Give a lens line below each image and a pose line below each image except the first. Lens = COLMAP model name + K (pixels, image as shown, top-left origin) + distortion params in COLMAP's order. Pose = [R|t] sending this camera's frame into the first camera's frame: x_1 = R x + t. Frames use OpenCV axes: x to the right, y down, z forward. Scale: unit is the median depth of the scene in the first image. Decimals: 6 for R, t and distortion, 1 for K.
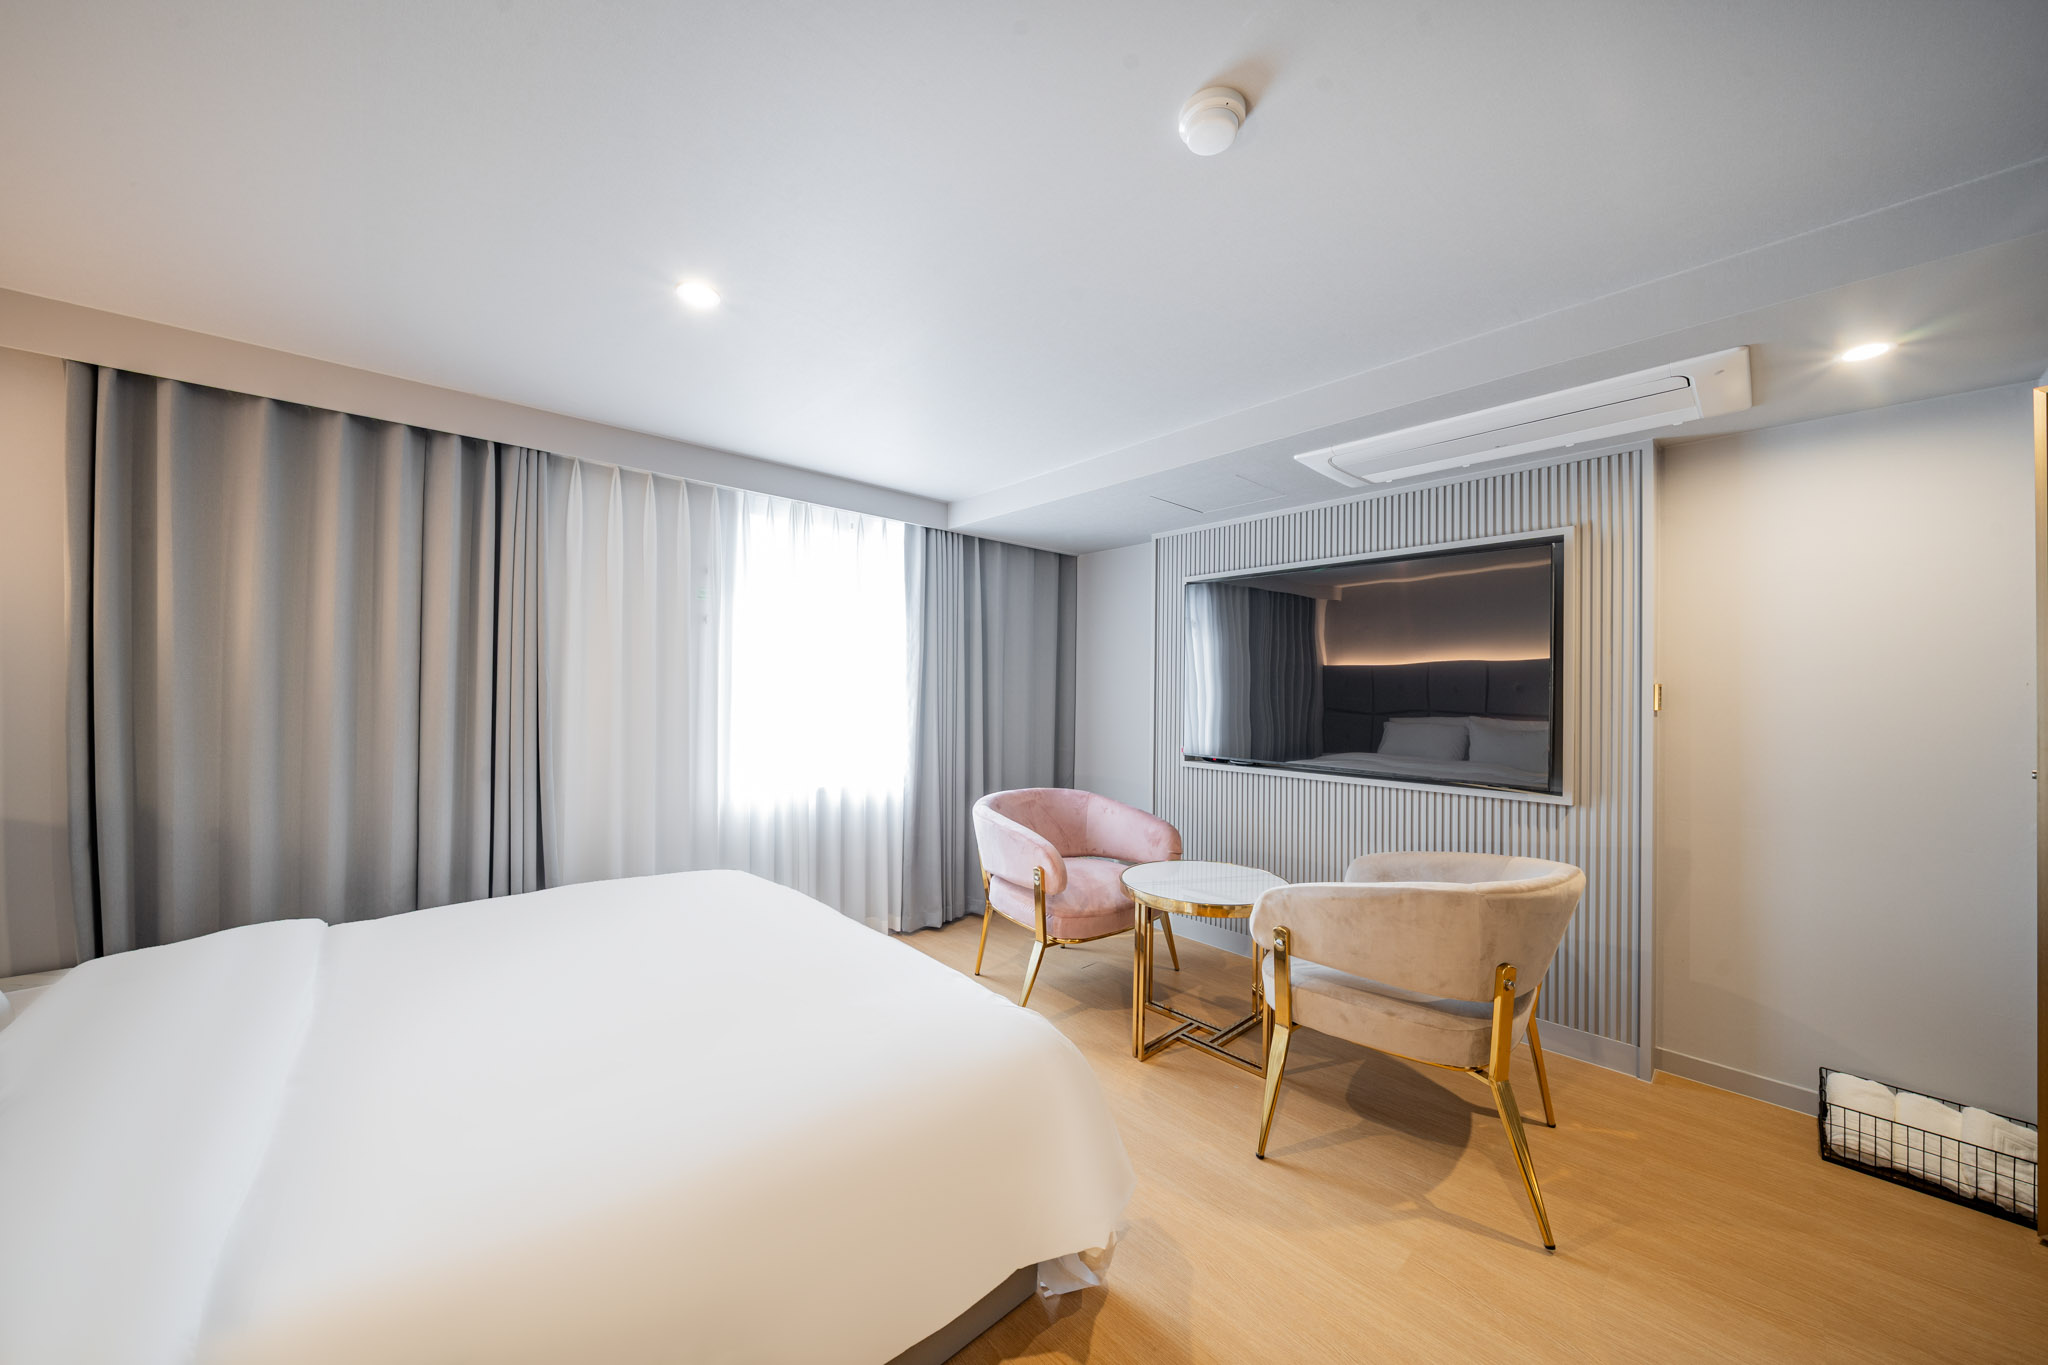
lens RADIAL K [[694.9, 0, 1024.0], [0, 694.9, 682.5], [0, 0, 1]] dist [0.000670, -0.000013]
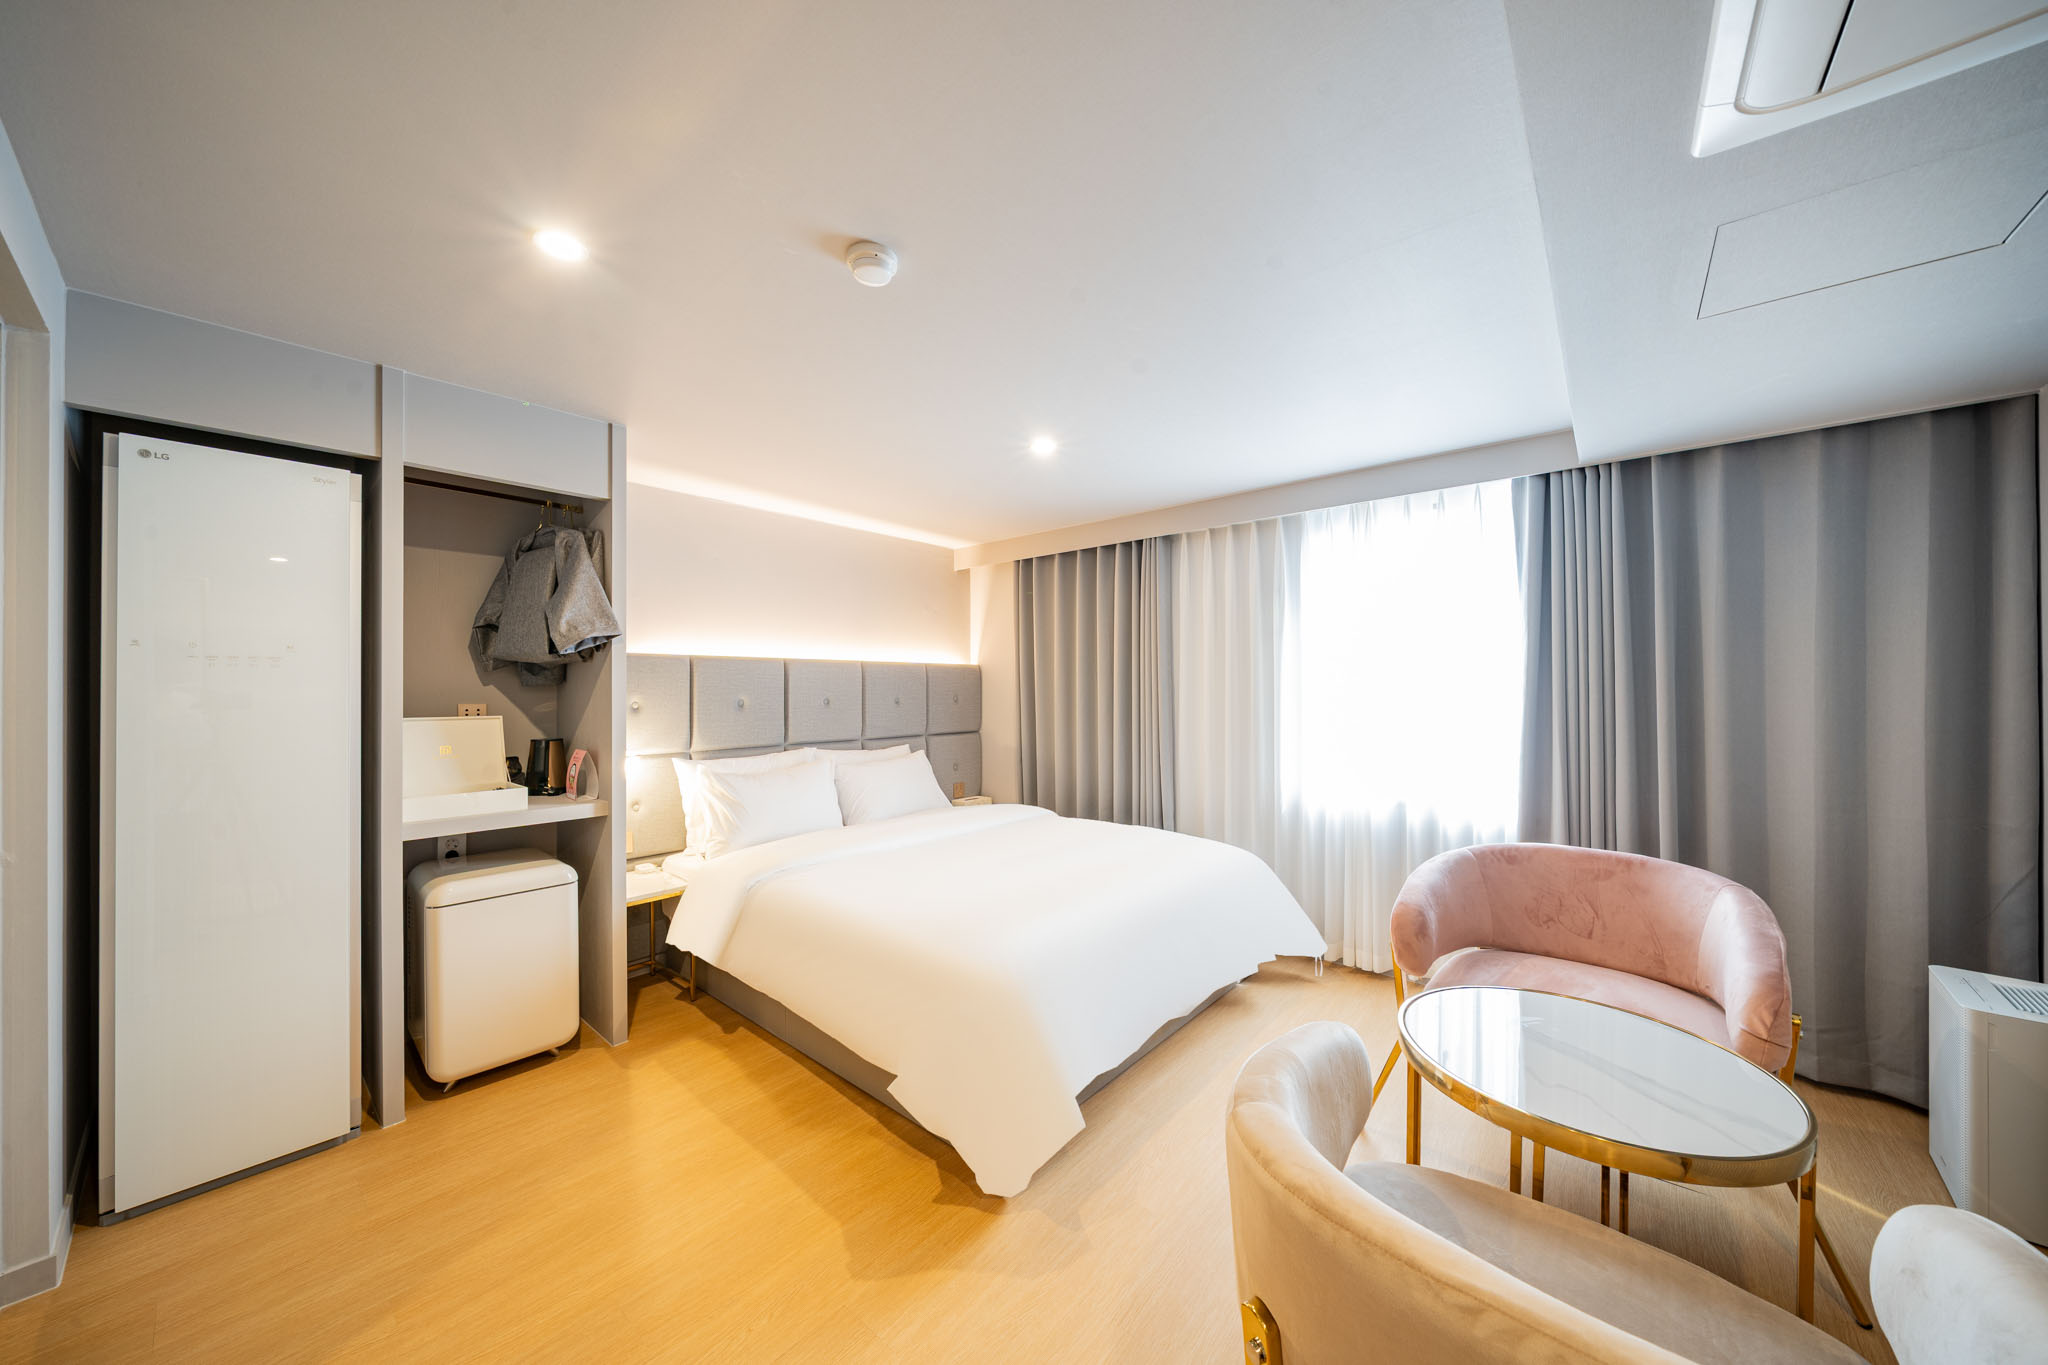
lens RADIAL K [[694.9, 0, 1024.0], [0, 694.9, 682.5], [0, 0, 1]] dist [0.000670, -0.000013]
pose [[0.106250, -0.014371, -0.994236, 0.646749], [0.011946, 0.999842, -0.013176, -0.002075], [0.994268, -0.010477, 0.106405, 0.461718]]
